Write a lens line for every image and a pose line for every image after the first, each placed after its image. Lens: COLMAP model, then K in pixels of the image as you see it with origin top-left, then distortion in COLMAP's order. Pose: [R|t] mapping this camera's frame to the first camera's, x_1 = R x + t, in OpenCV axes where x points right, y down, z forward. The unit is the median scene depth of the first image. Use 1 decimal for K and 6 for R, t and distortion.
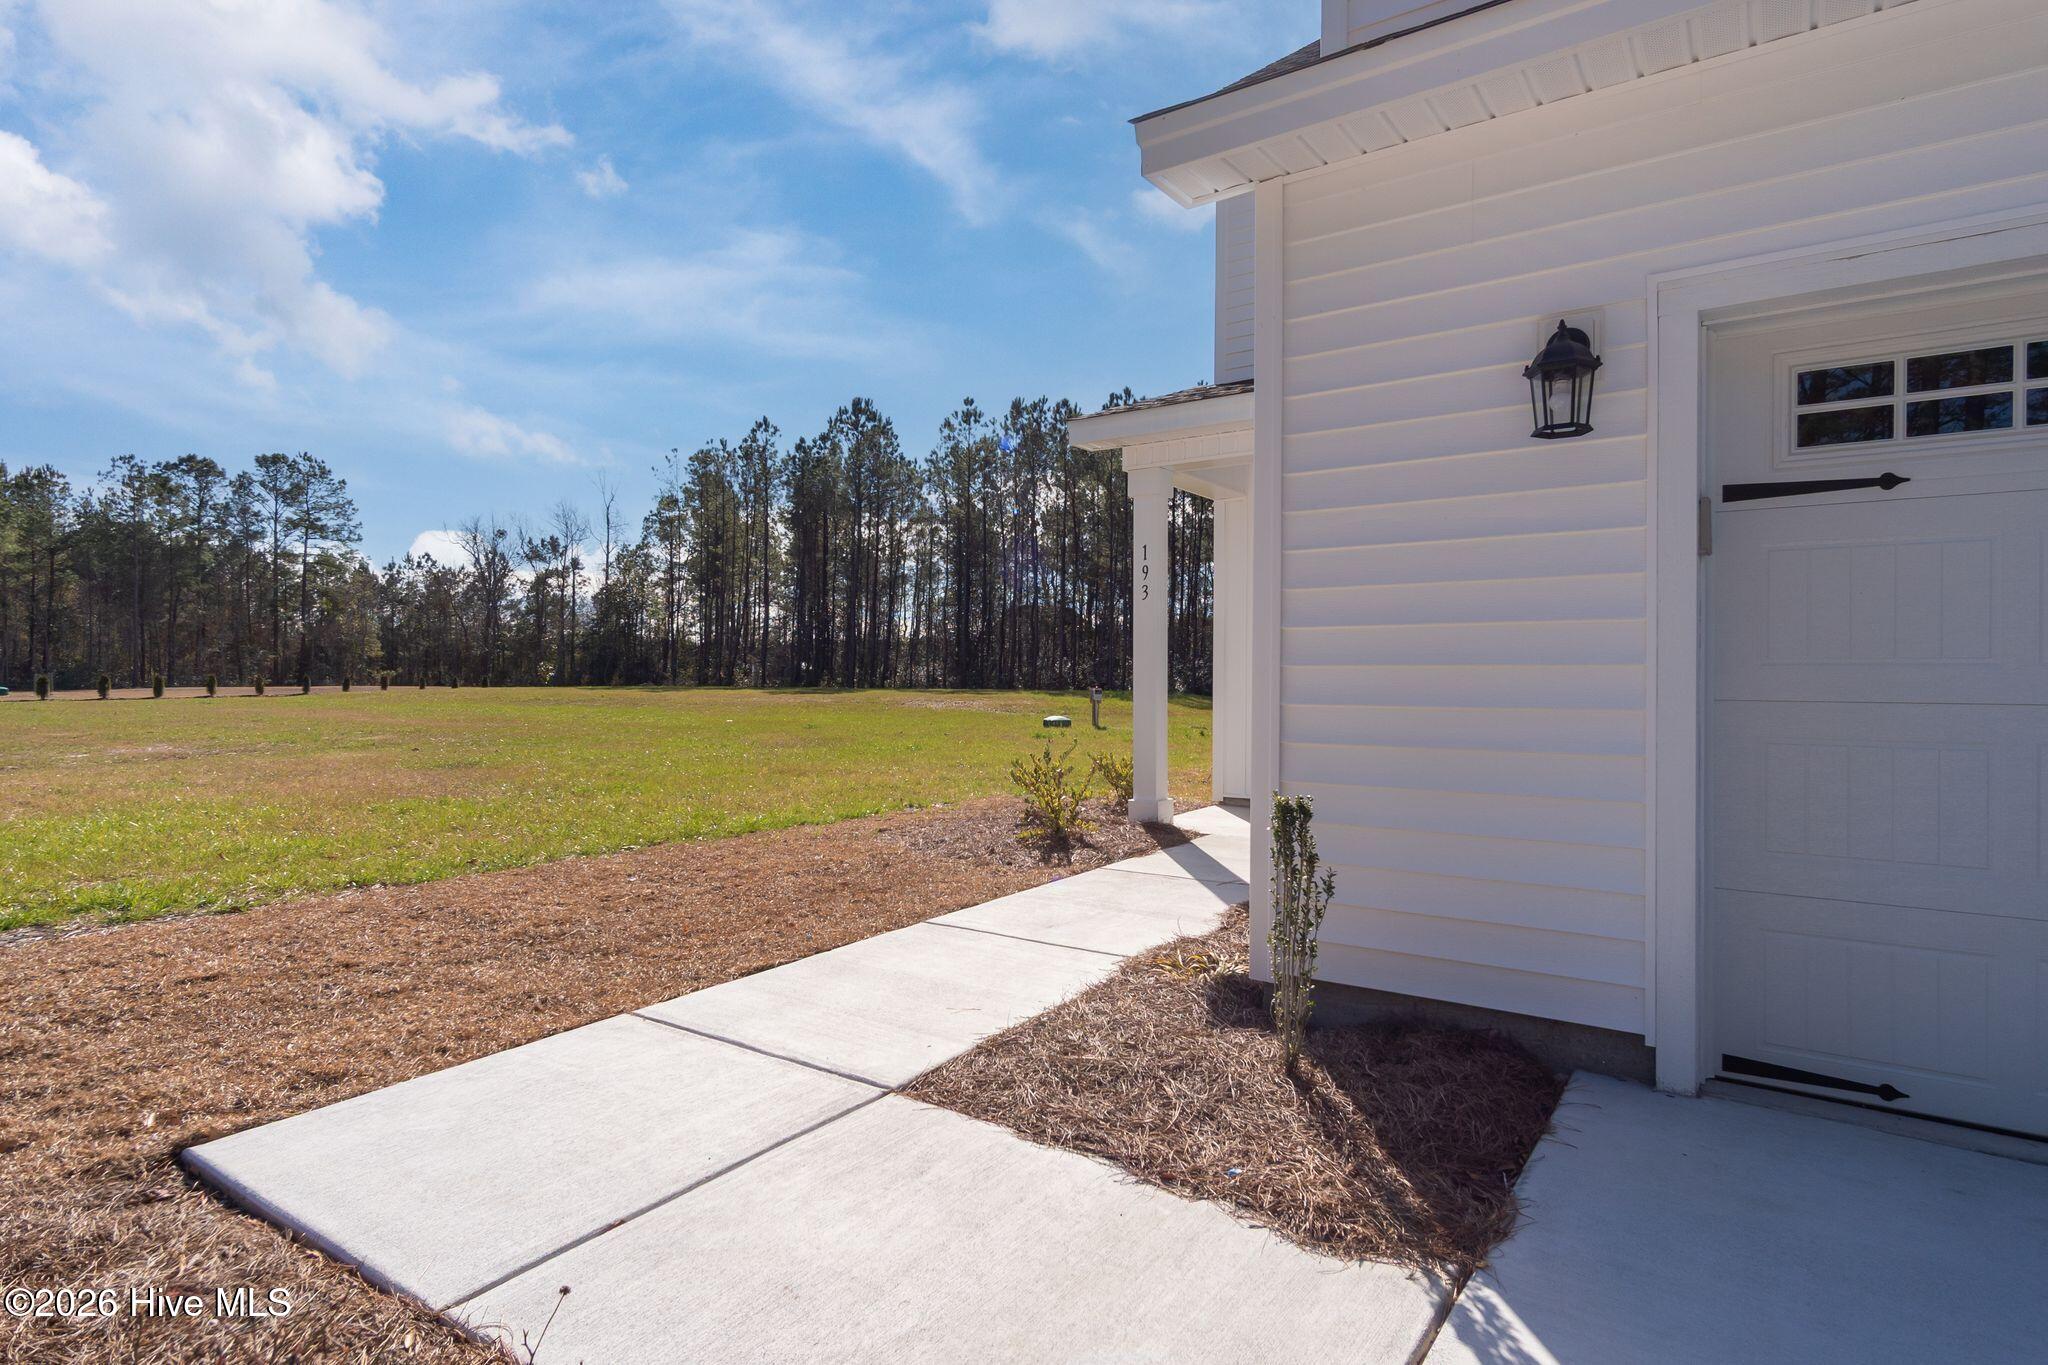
lens RADIAL K [[1086.3, 0, 1022.5], [0, 1086.3, 666.8], [0, 0, 1]] dist [0.004876, 0.002607]
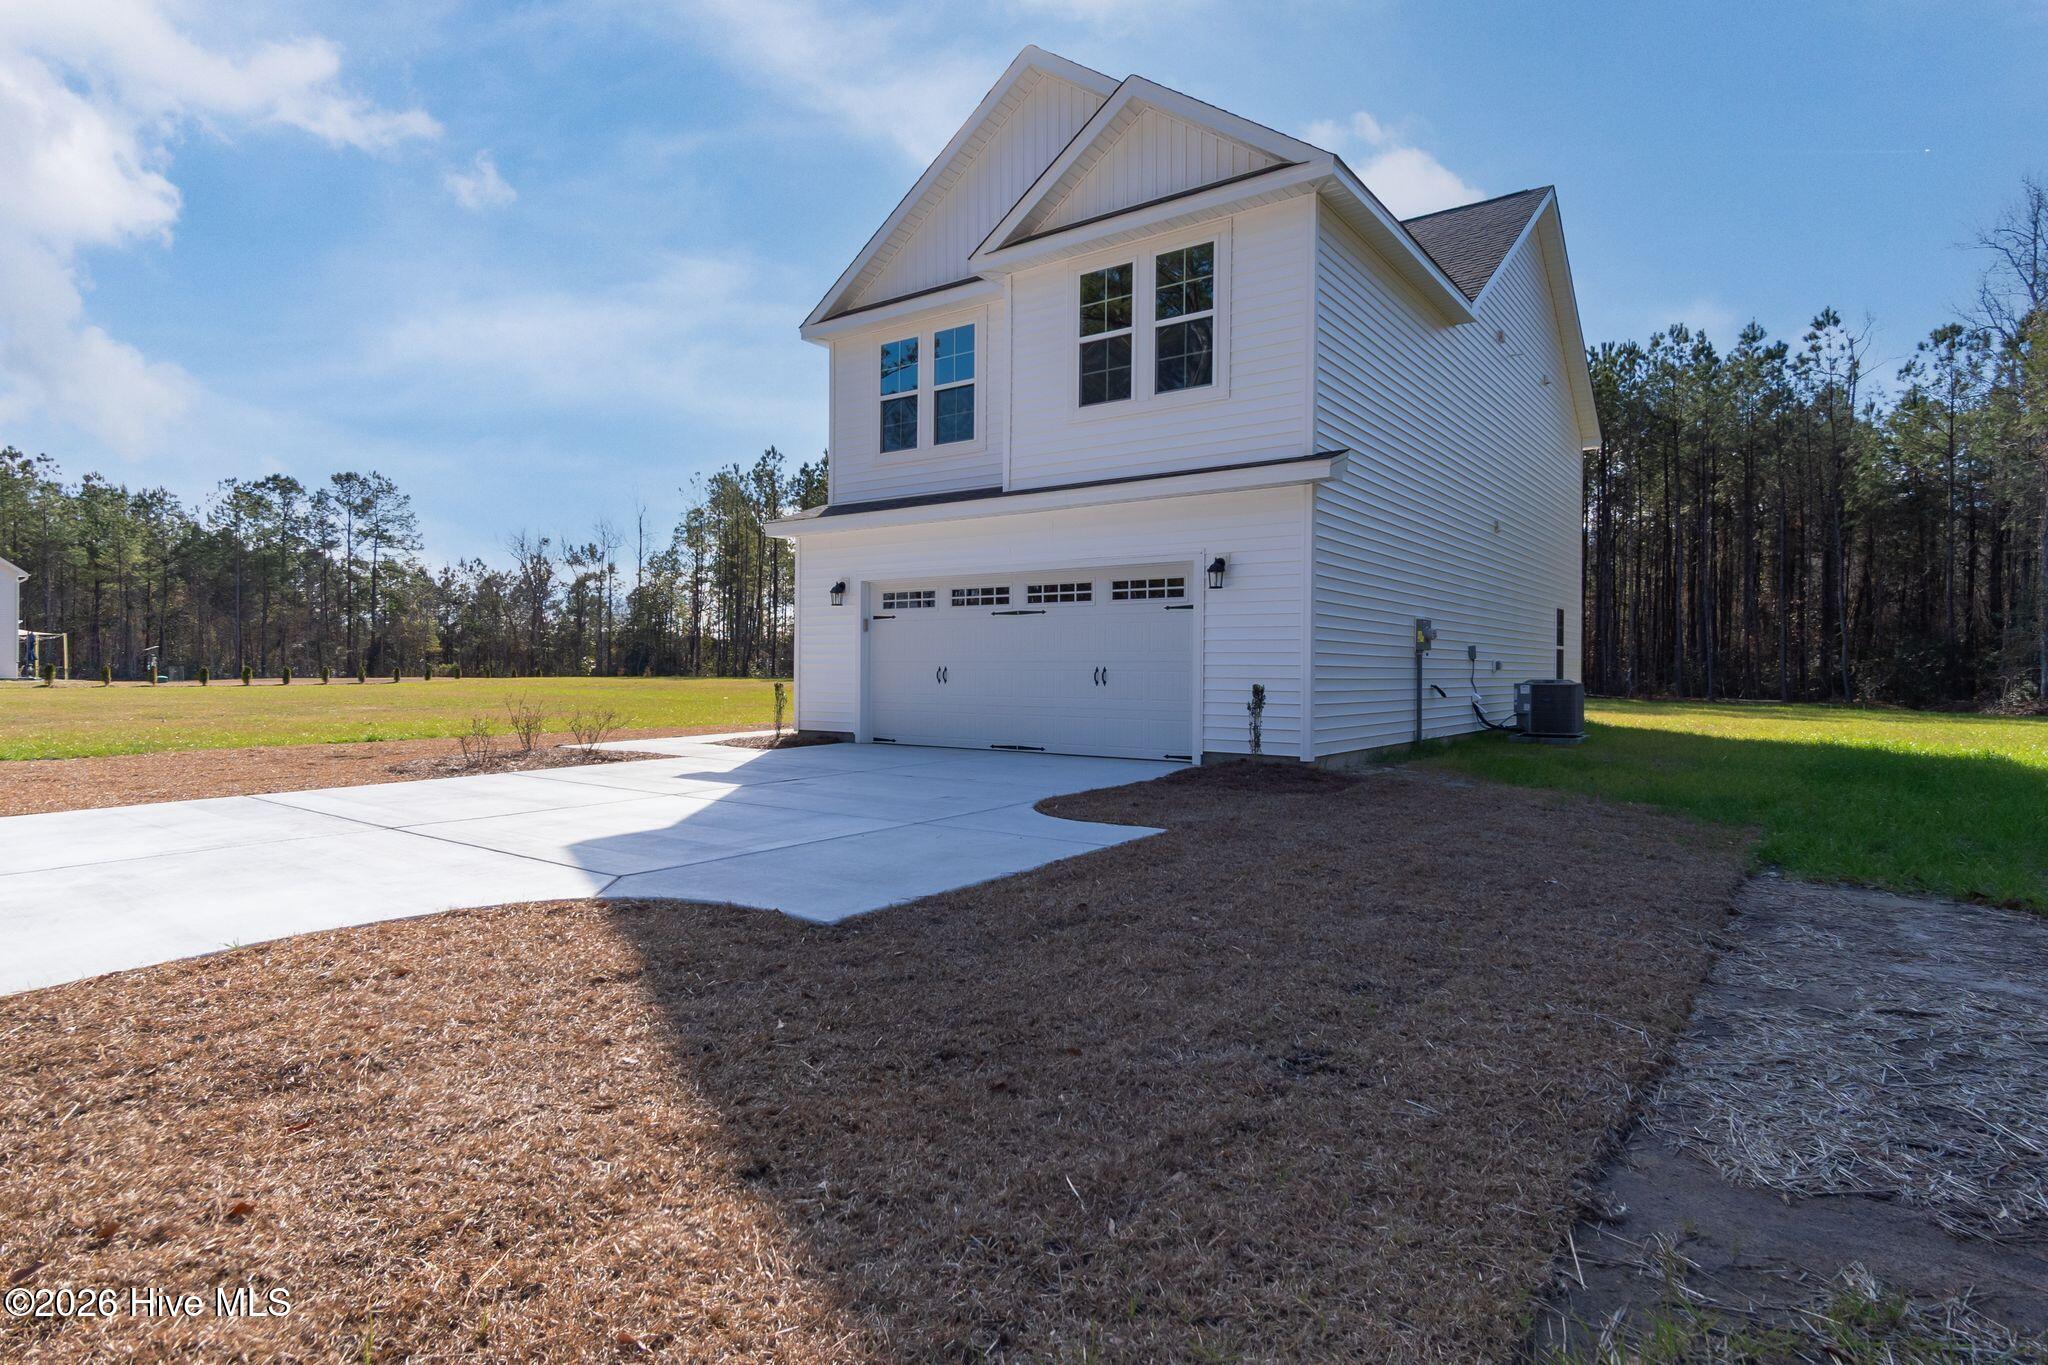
lens RADIAL K [[1086.3, 0, 1024.8], [0, 1086.3, 671.9], [0, 0, 1]] dist [0.004876, 0.002607]
pose [[0.999682, -0.000205, -0.025233, 0.042726], [0.000443, 0.999955, 0.009445, 0.000934], [0.025230, -0.009454, 0.999637, -0.110475]]
